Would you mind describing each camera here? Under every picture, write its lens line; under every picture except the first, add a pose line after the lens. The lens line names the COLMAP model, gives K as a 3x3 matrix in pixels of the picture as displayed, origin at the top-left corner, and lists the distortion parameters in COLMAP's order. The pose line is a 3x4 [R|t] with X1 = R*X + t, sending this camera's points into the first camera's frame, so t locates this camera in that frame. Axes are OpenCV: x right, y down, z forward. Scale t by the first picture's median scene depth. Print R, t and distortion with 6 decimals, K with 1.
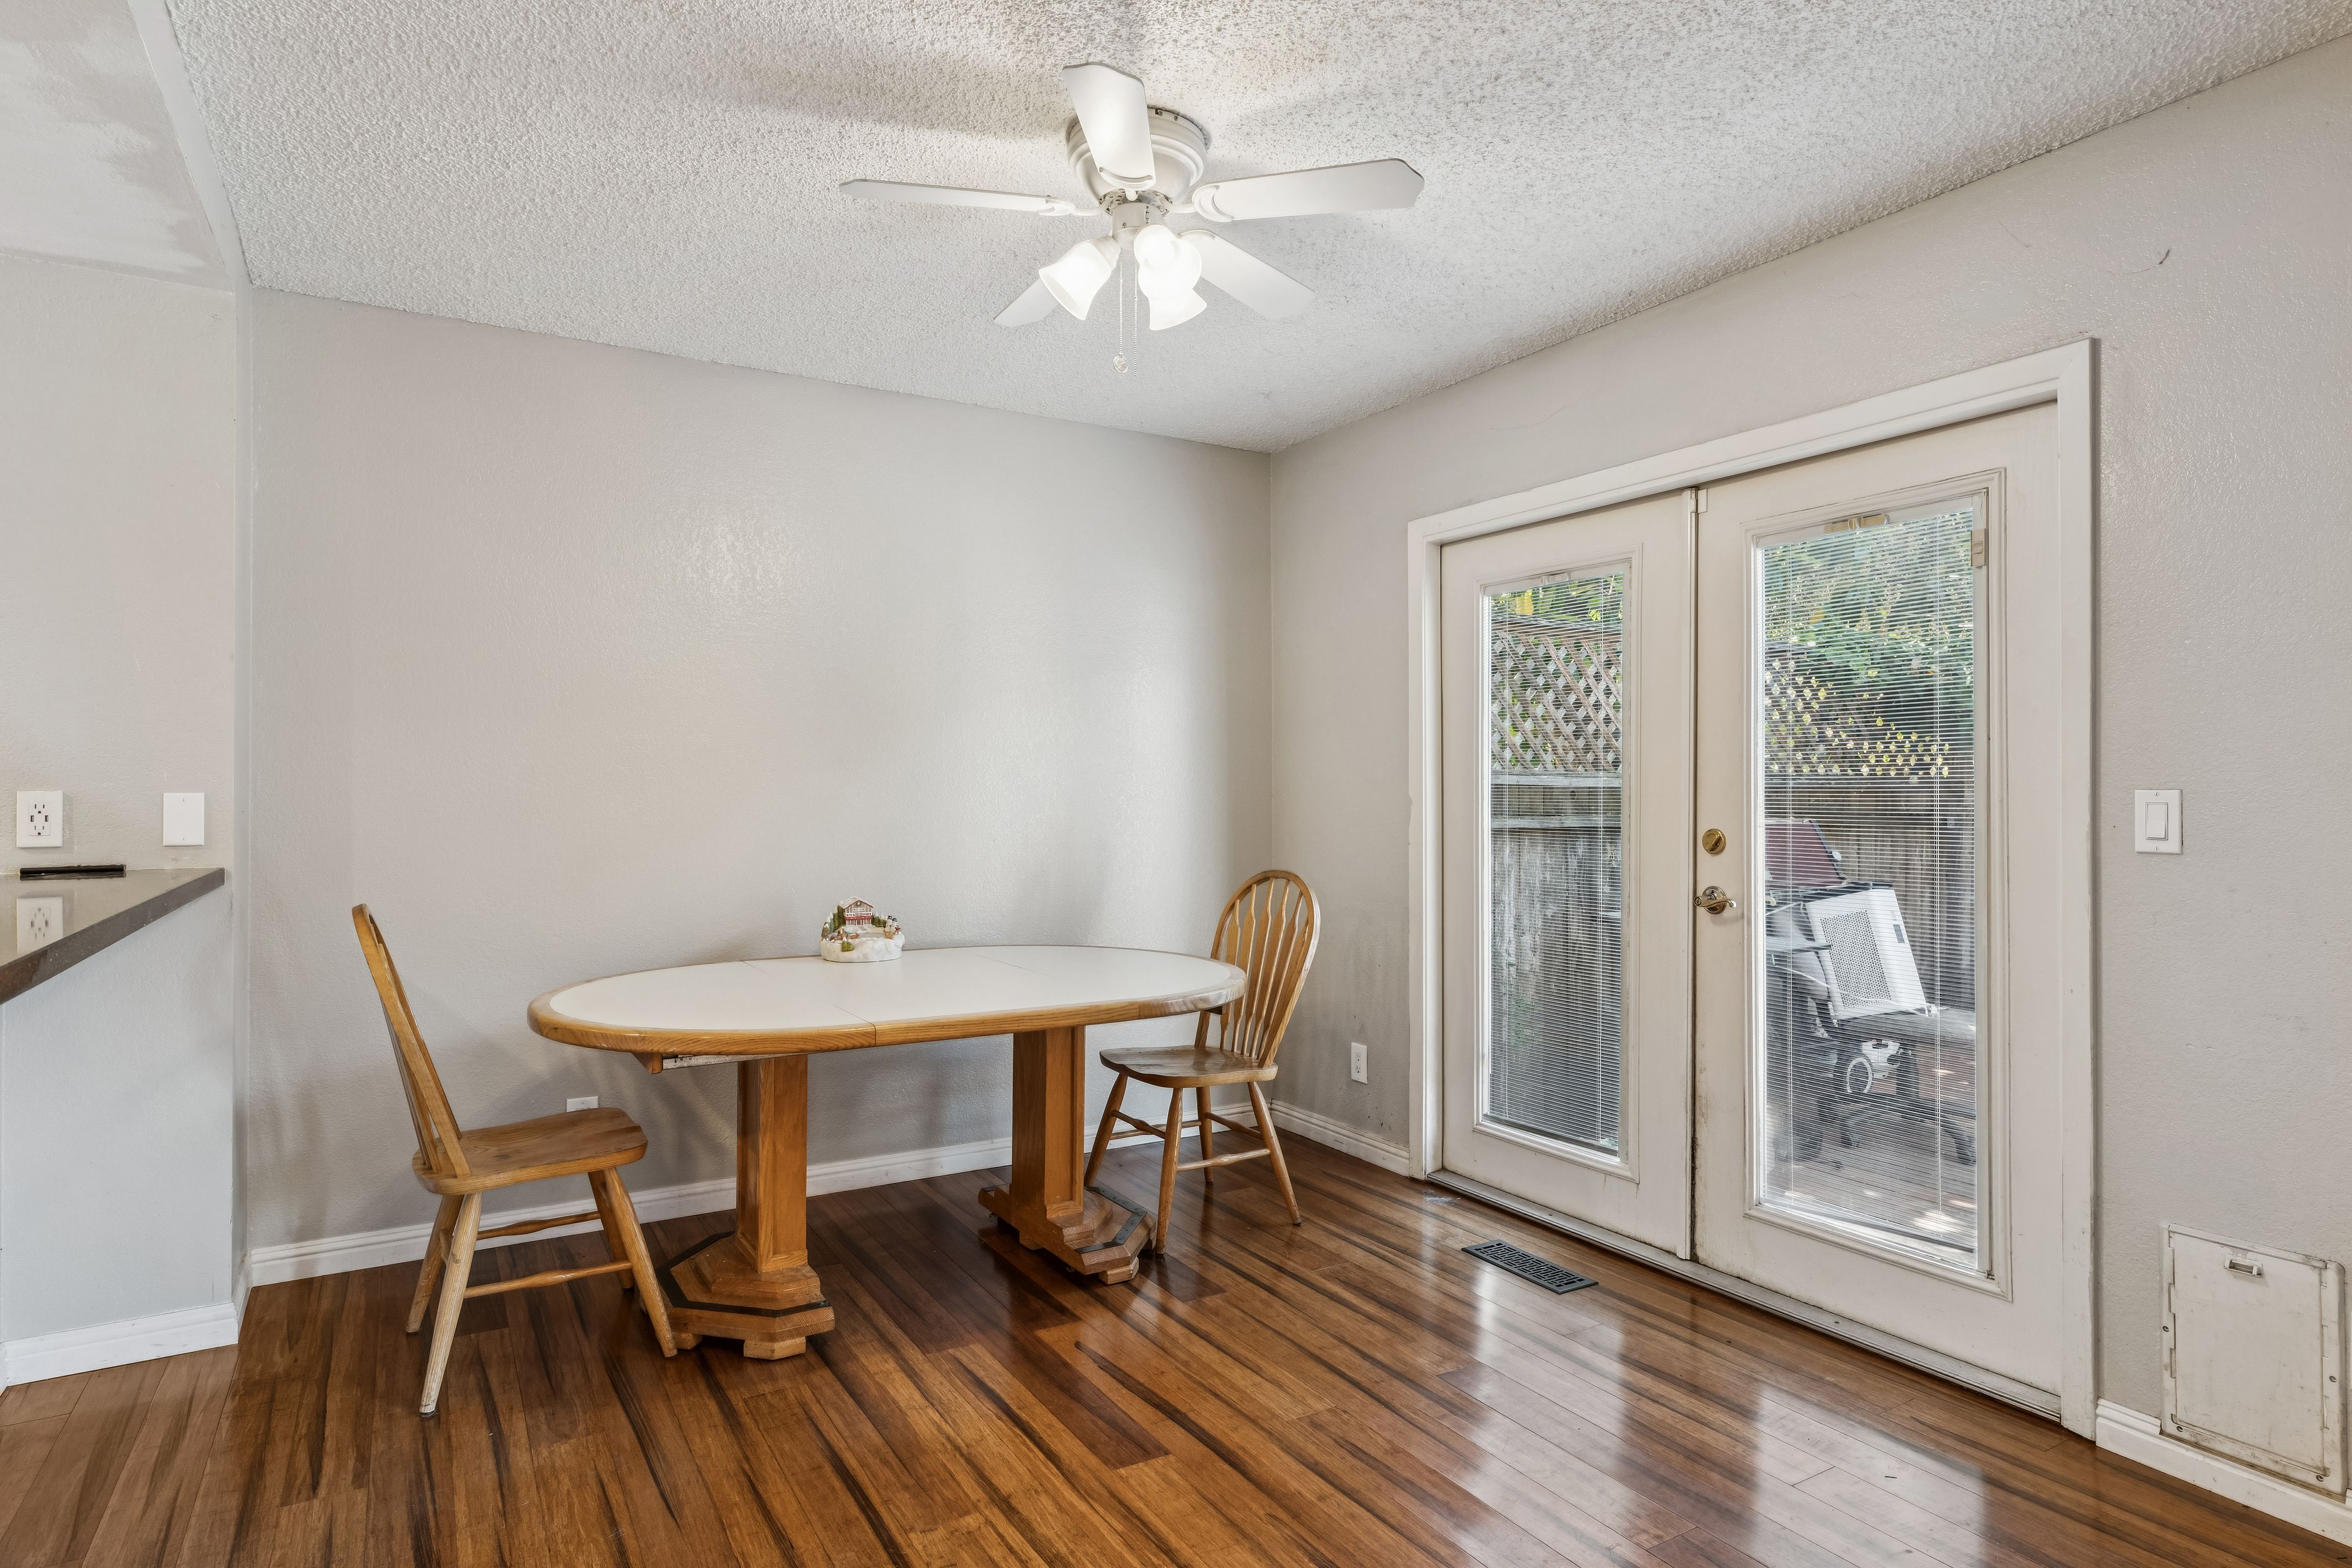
lens RADIAL K [[1311.4, 0, 1172.3], [0, 1311.4, 795.2], [0, 0, 1]] dist [0.003700, 0.001676]
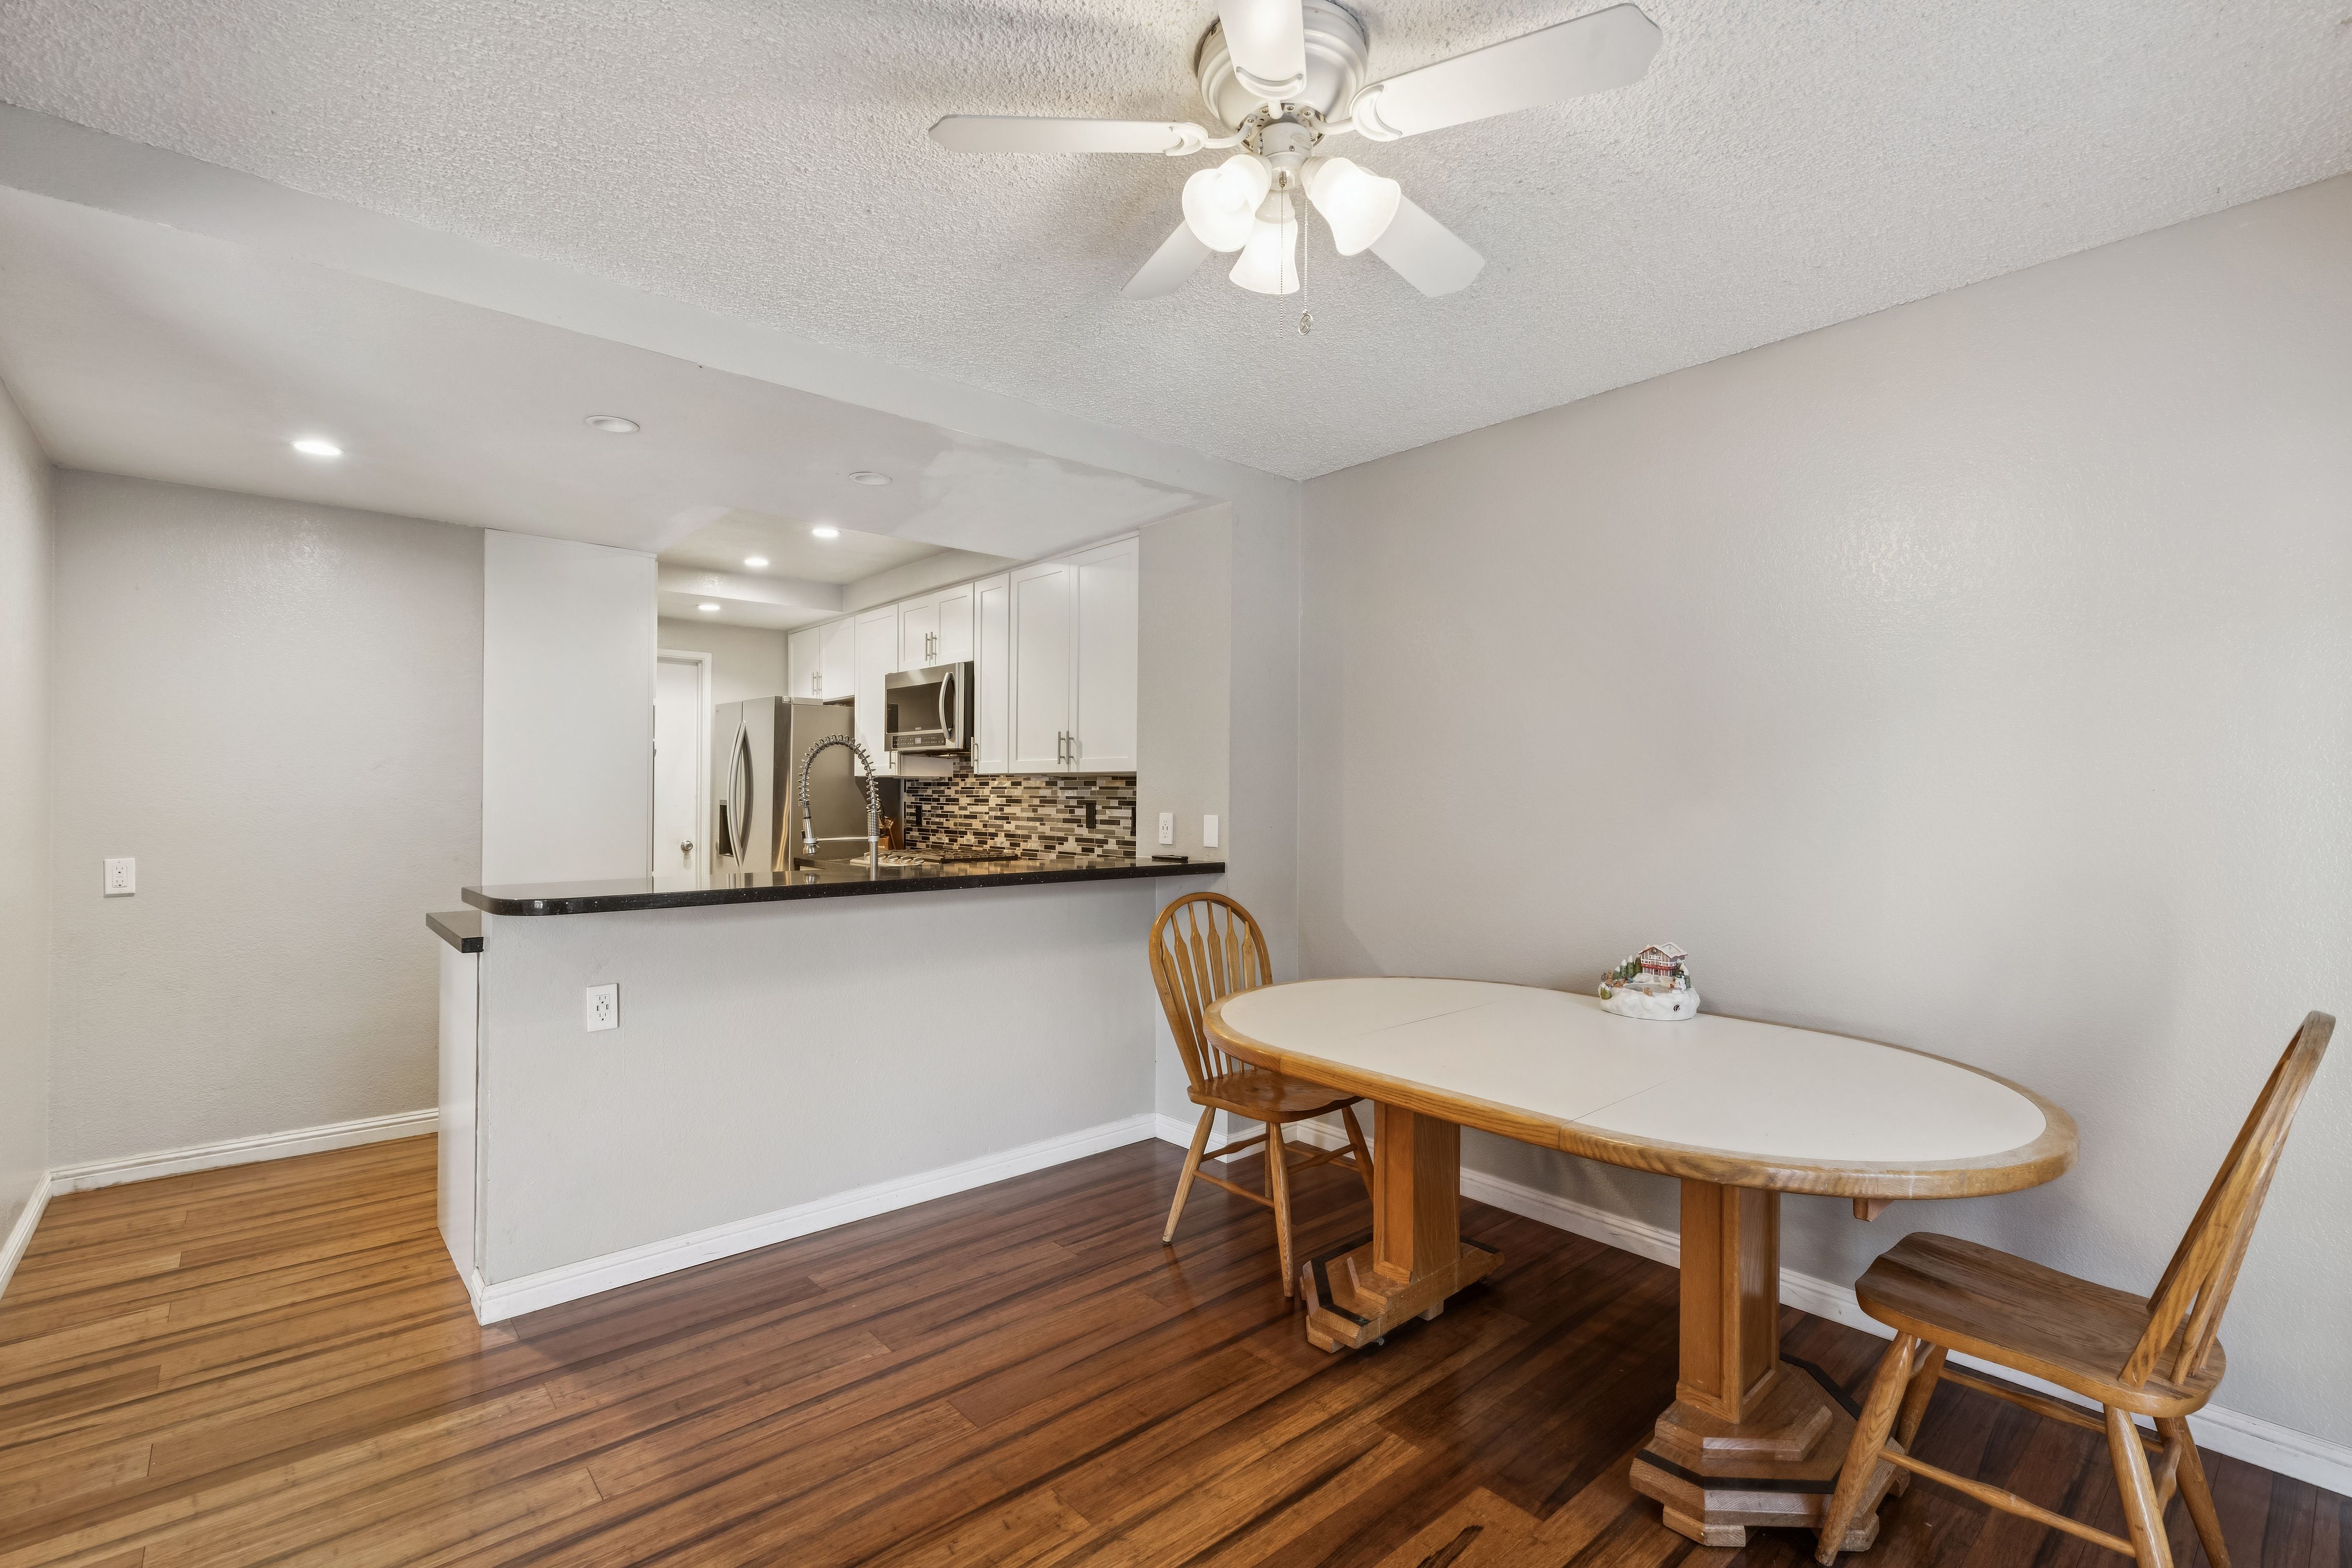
lens RADIAL K [[1064.5, 0, 1150.4], [0, 1064.5, 787.6], [0, 0, 1]] dist [0.005441, -0.000248]
pose [[0.172983, -0.006037, -0.984906, 0.568755], [-0.010639, 0.999911, -0.007998, -0.026169], [0.984867, 0.011862, 0.172903, 0.727527]]
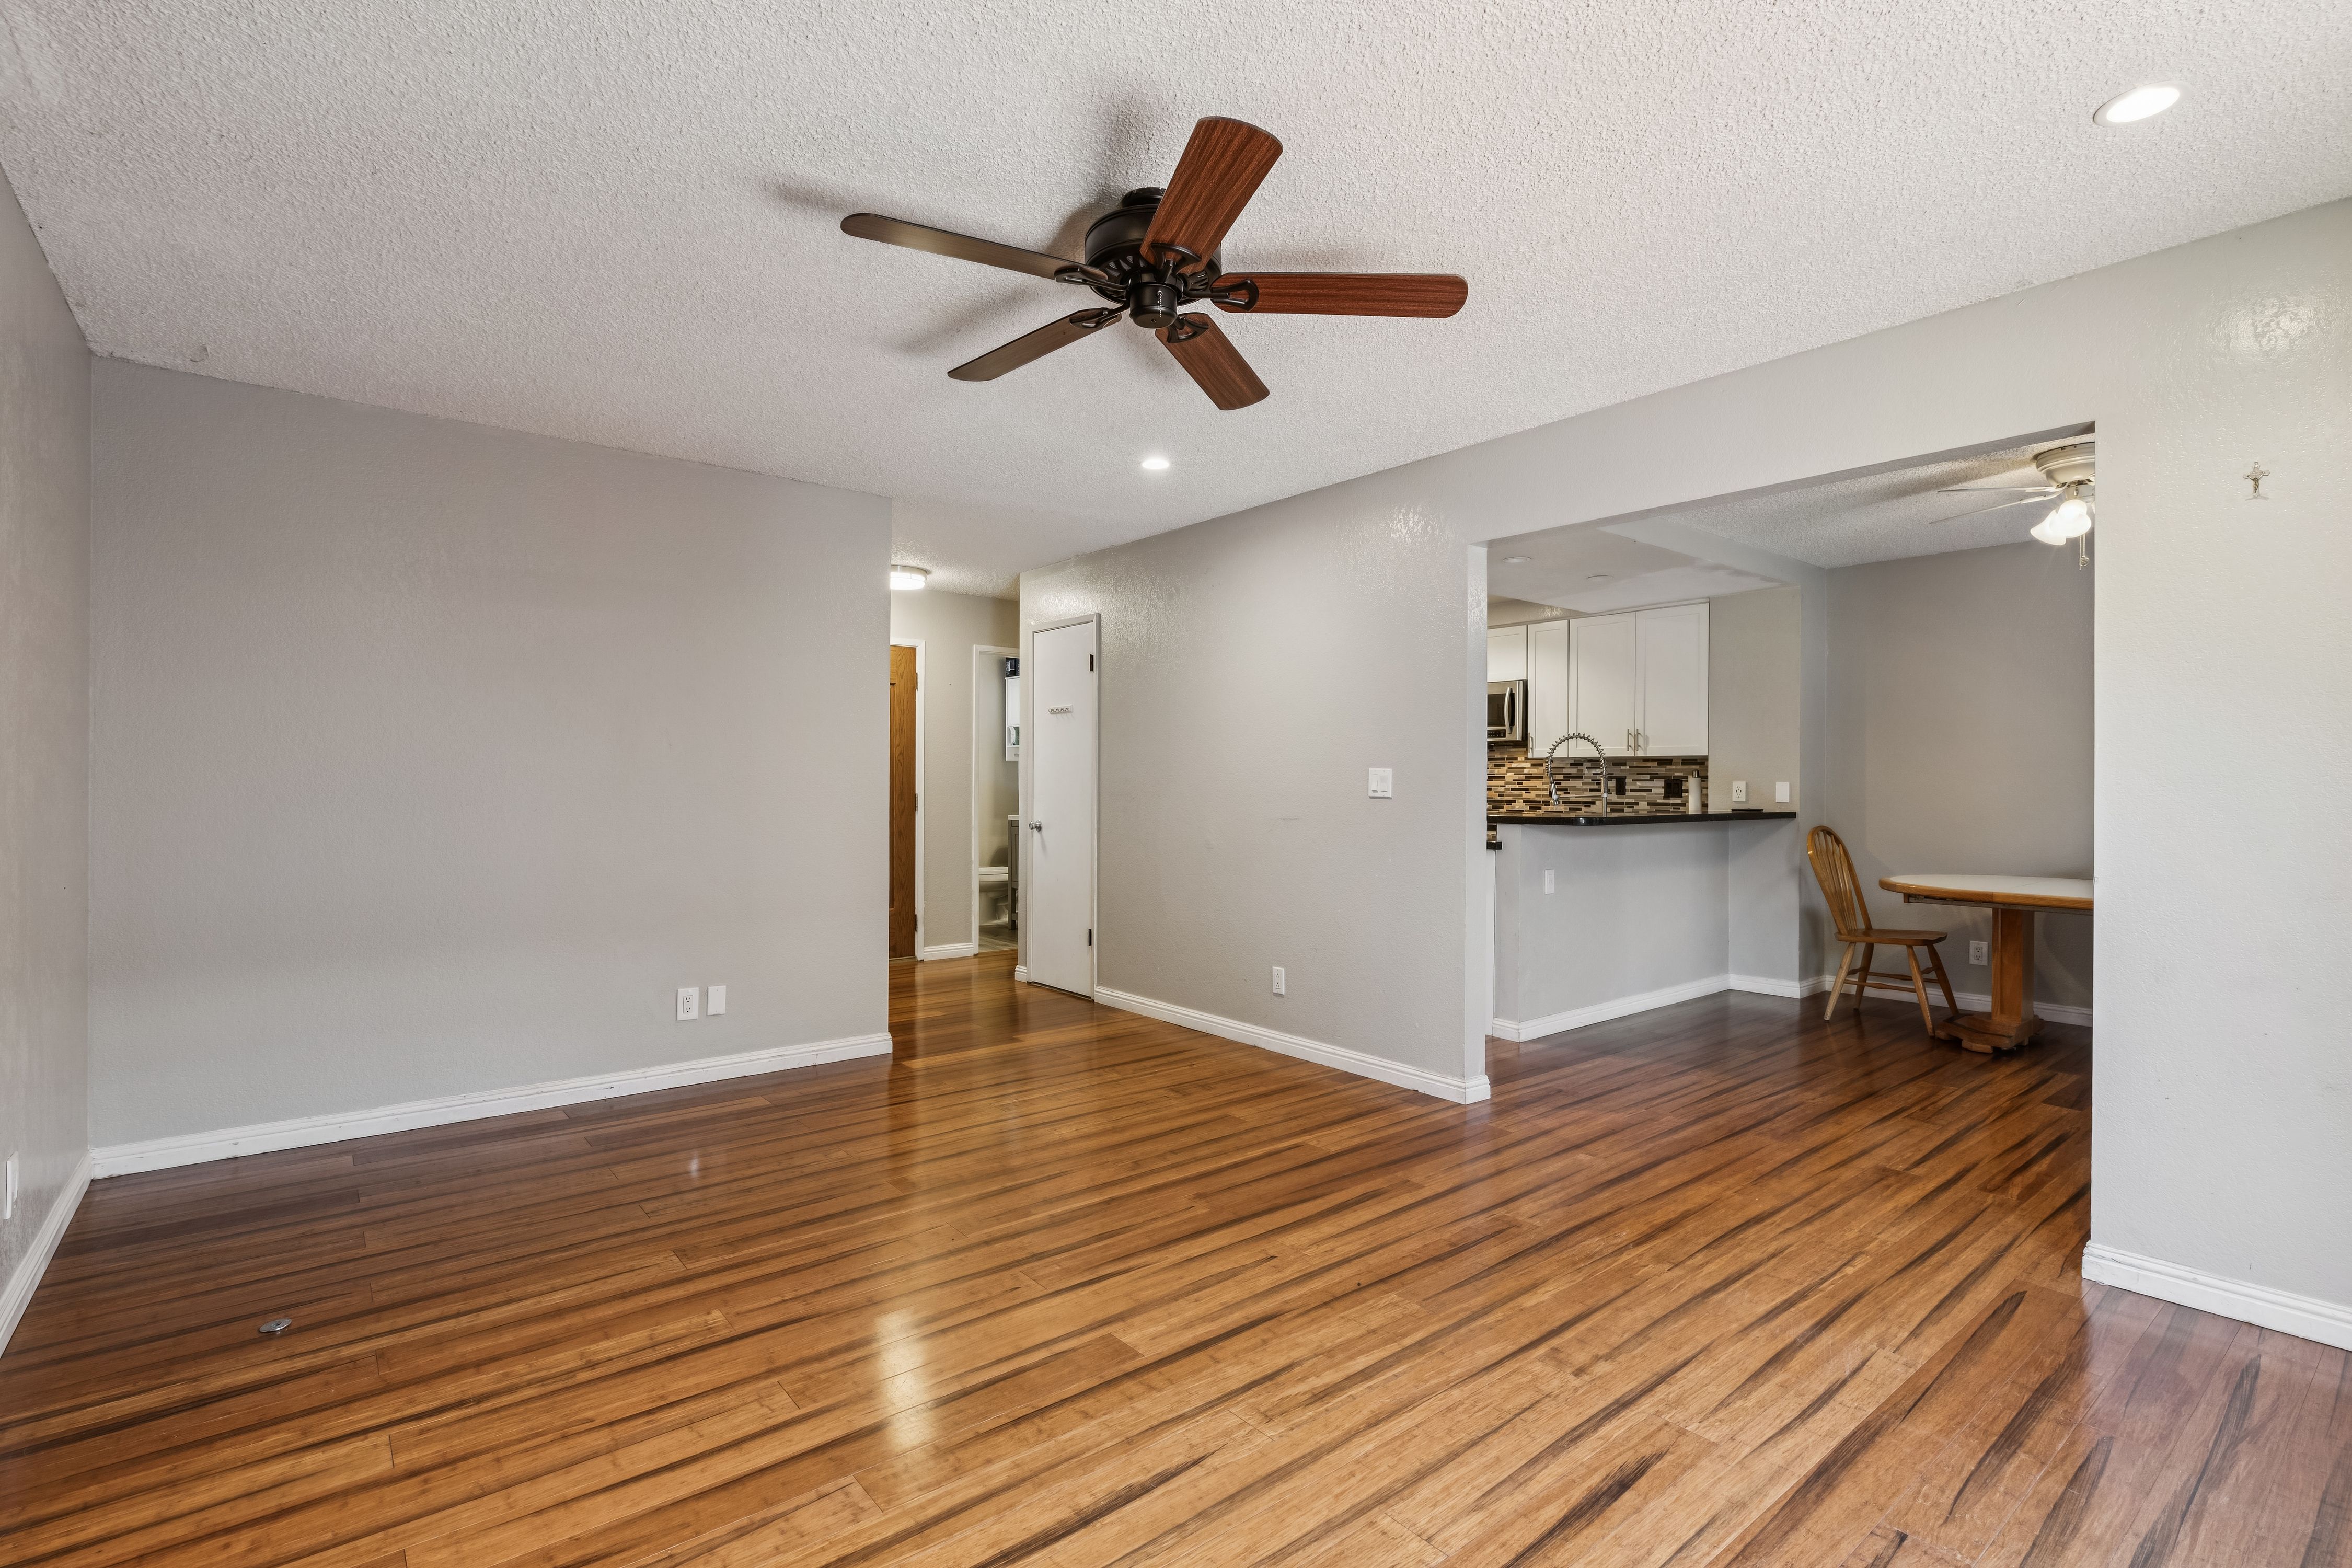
lens RADIAL K [[1107.0, 0, 1176.0], [0, 1107.0, 784.0], [0, 0, 1]] dist [-0.002837, -0.000627]
pose [[0.150855, -0.000082, -0.988556, 1.300204], [-0.011496, 0.999932, -0.001838, 0.020130], [0.988489, 0.011641, 0.150843, -0.552716]]
